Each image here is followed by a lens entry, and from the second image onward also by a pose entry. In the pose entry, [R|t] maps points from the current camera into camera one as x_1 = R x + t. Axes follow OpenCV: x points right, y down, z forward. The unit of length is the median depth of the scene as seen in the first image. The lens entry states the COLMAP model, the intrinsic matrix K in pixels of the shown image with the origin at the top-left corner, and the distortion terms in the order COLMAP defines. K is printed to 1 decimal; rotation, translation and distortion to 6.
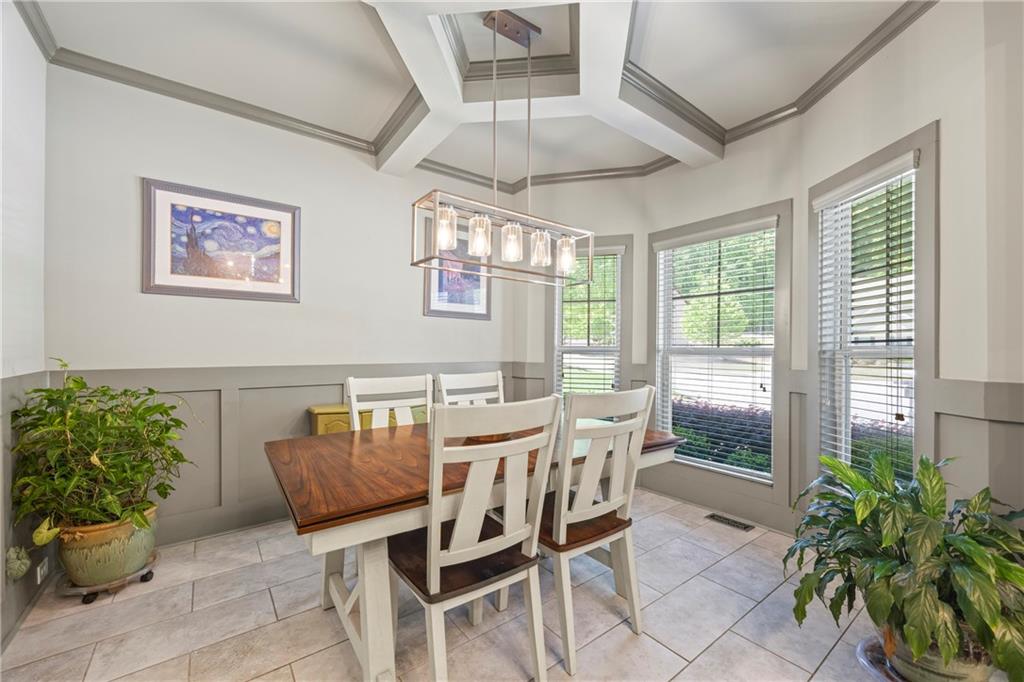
lens RADIAL K [[407.2, 0, 519.7], [0, 407.2, 345.9], [0, 0, 1]] dist [-0.002251, -0.000928]
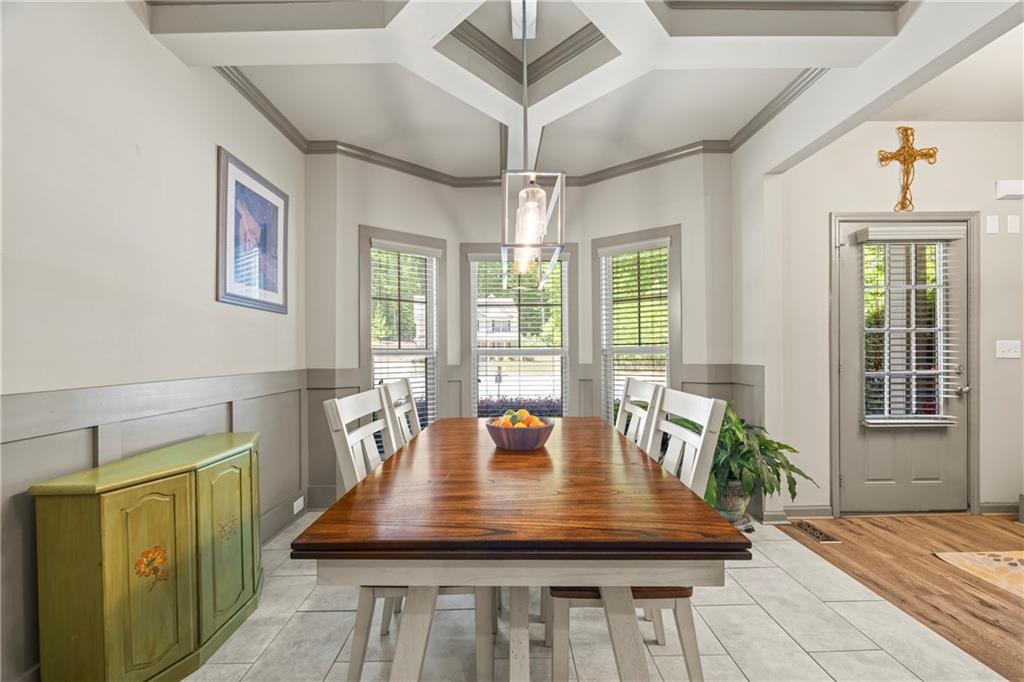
lens RADIAL K [[407.2, 0, 511.6], [0, 407.2, 348.5], [0, 0, 1]] dist [-0.002251, -0.000928]
pose [[0.603576, -0.005149, 0.797289, -0.459388], [0.006423, 0.999978, 0.001596, 0.000630], [-0.797280, 0.004157, 0.603596, 0.252218]]
